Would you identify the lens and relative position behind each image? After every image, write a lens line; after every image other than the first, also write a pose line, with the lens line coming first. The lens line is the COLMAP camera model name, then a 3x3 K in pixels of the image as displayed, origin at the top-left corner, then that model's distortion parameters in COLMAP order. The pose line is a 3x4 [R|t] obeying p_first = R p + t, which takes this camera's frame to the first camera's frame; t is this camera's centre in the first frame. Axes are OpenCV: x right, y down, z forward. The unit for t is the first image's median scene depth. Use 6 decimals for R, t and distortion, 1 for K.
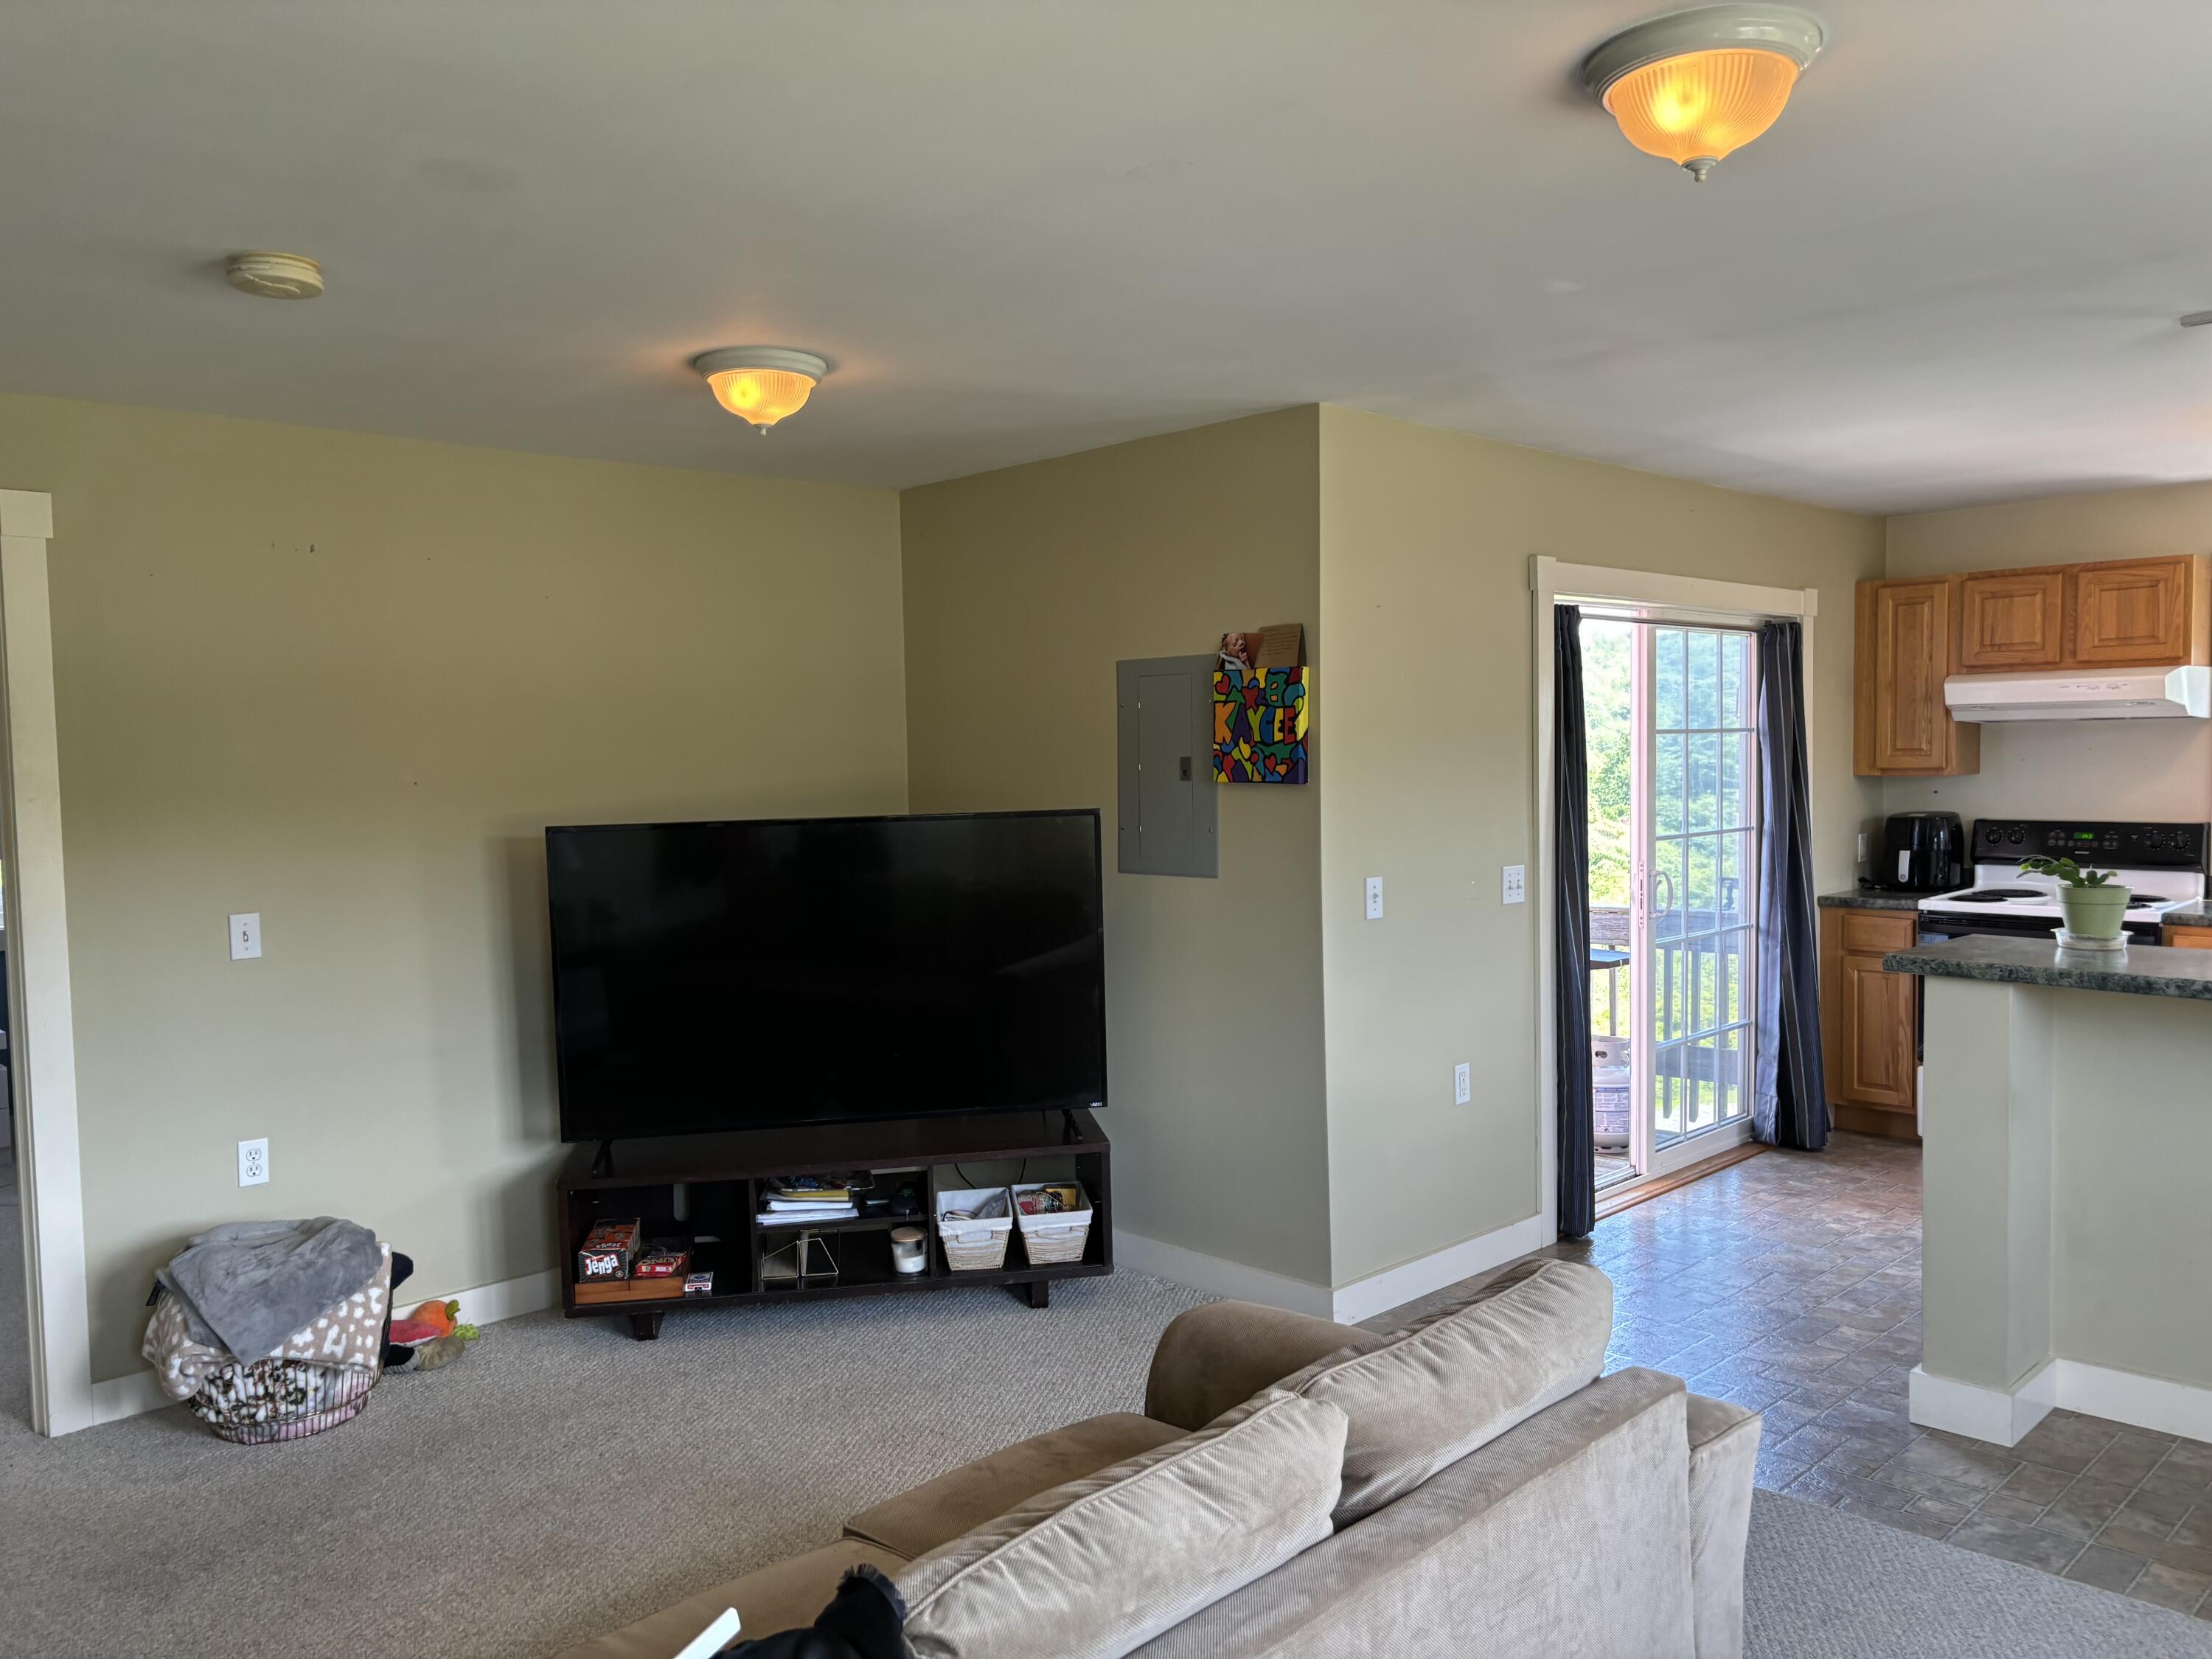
lens RADIAL K [[1665.1, 0, 1096.1], [0, 1665.1, 847.1], [0, 0, 1]] dist [0.050024, -0.055277]
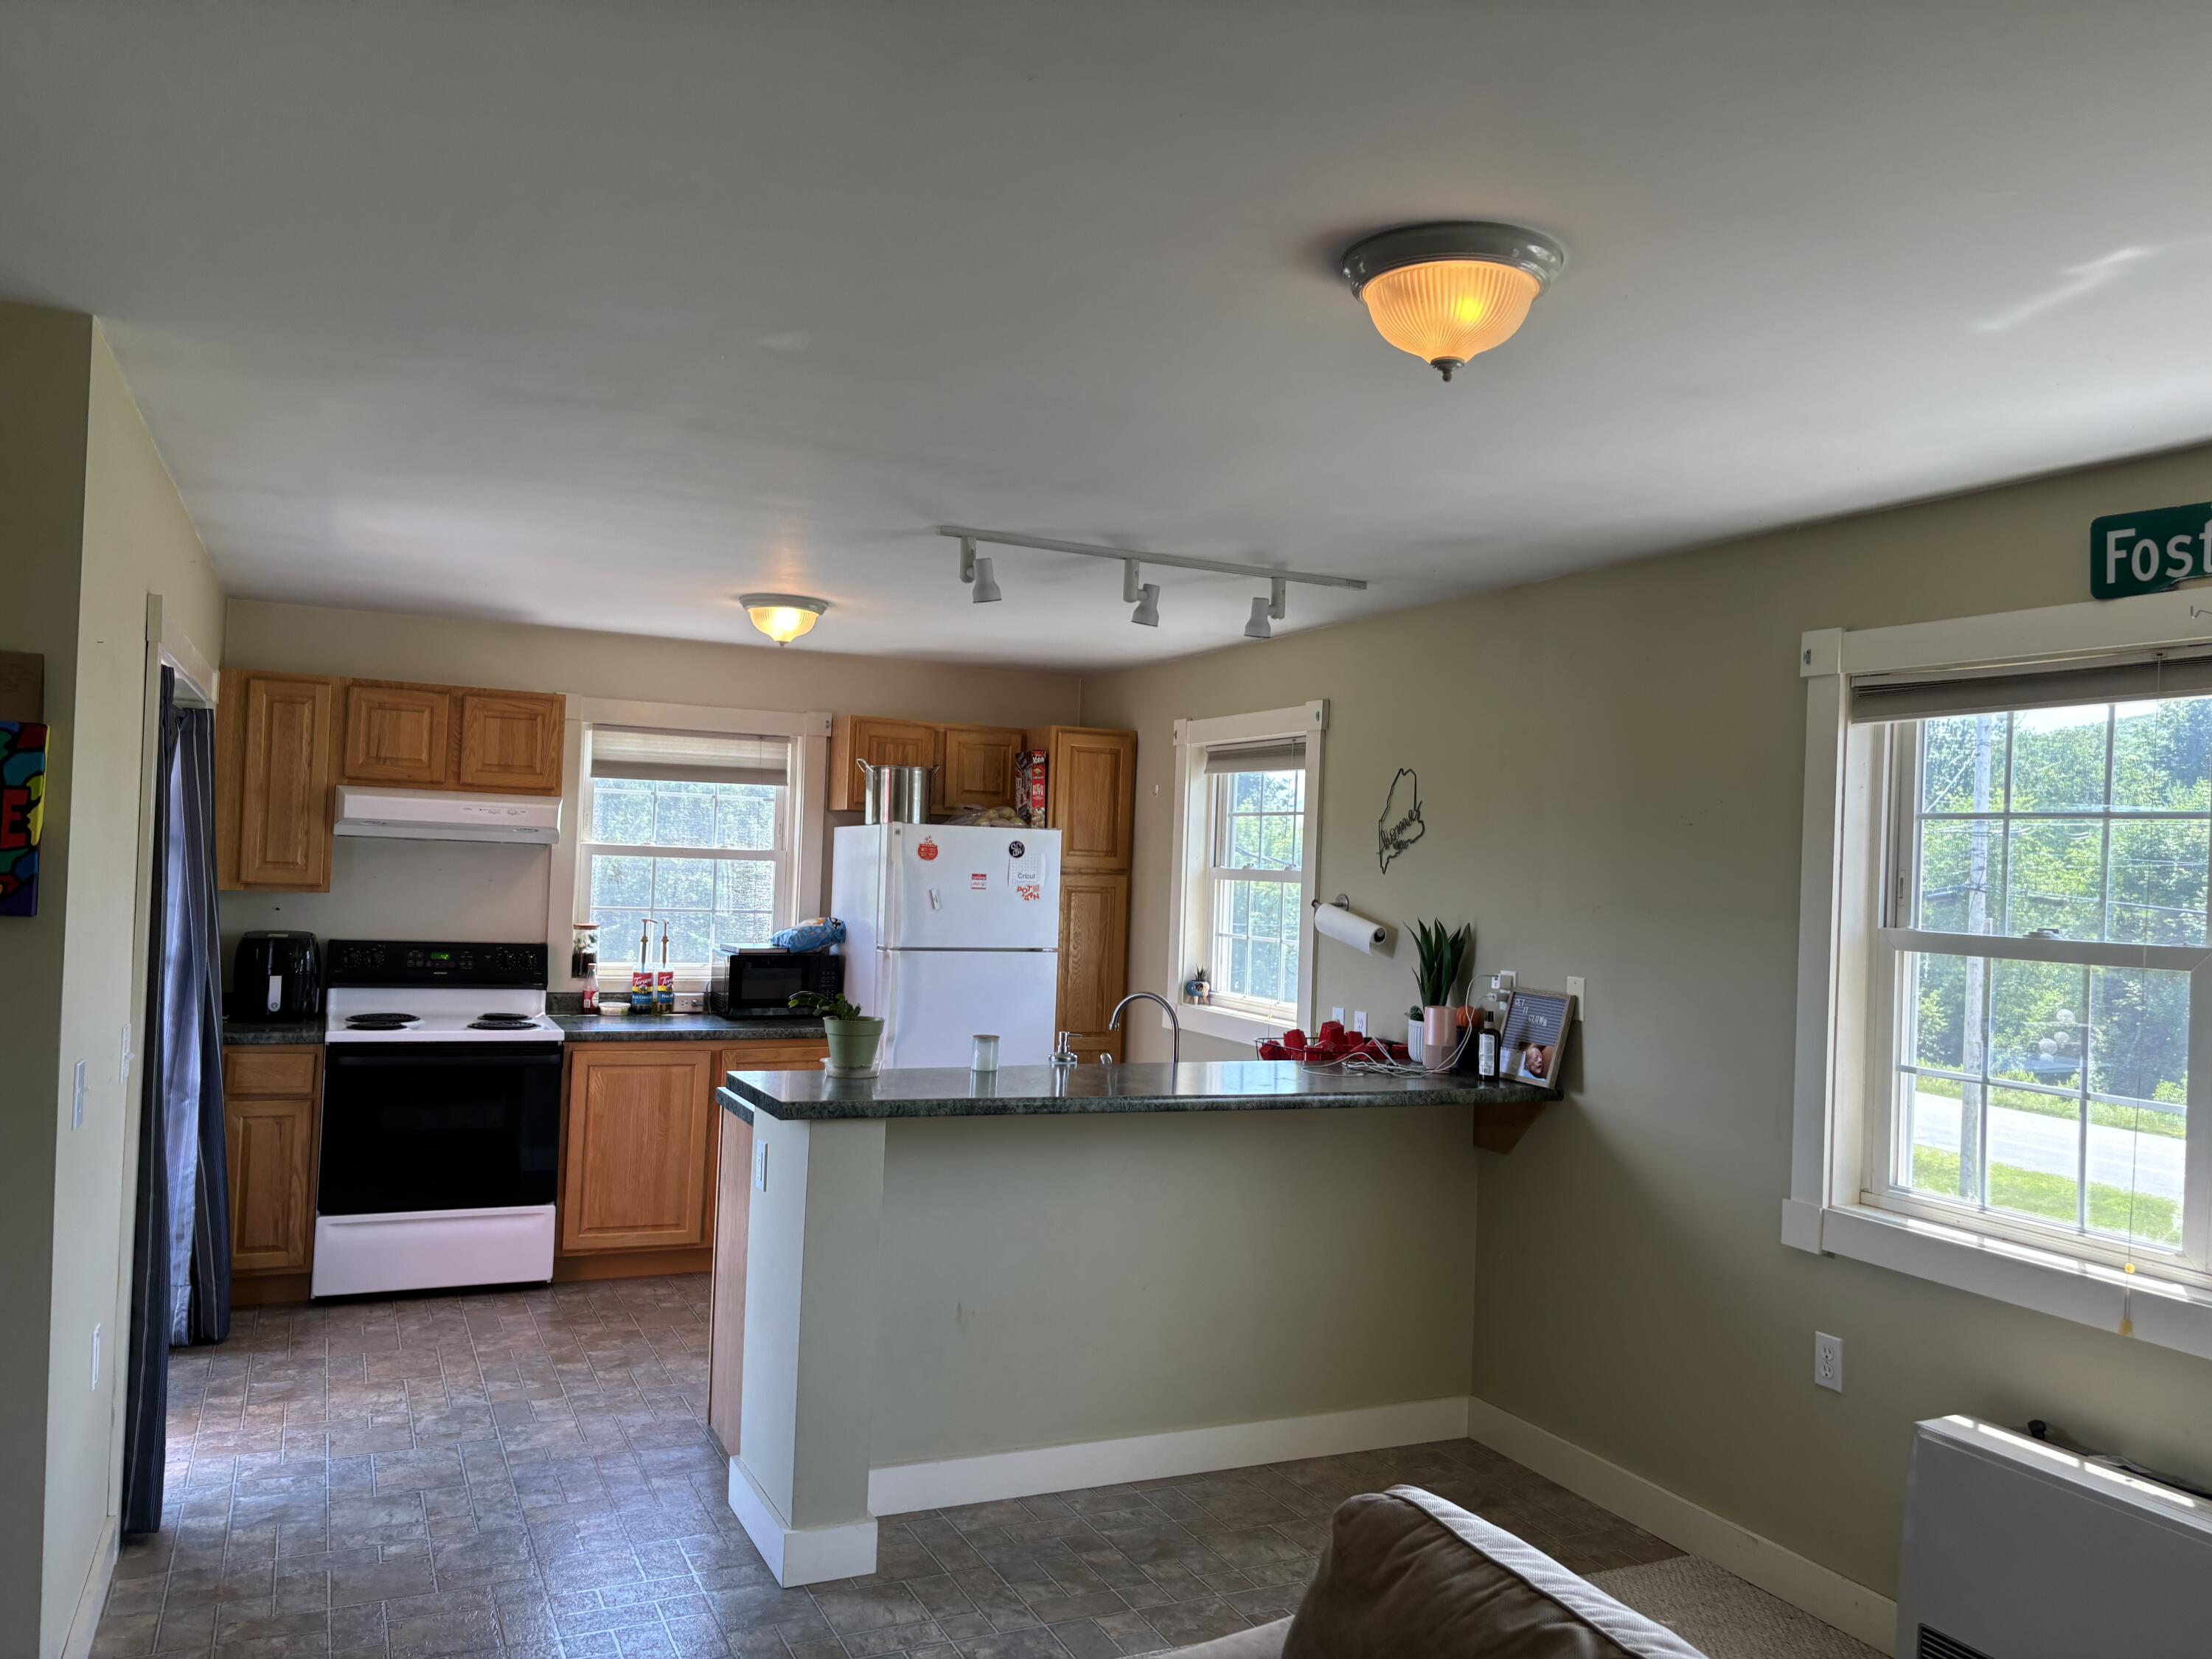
lens RADIAL K [[1665.1, 0, 1118.5], [0, 1665.1, 859.4], [0, 0, 1]] dist [0.050024, -0.055277]
pose [[0.328209, 0.034469, 0.943976, -0.224208], [0.009070, 0.999173, -0.039638, -0.021409], [-0.944562, 0.021572, 0.327625, 0.295381]]
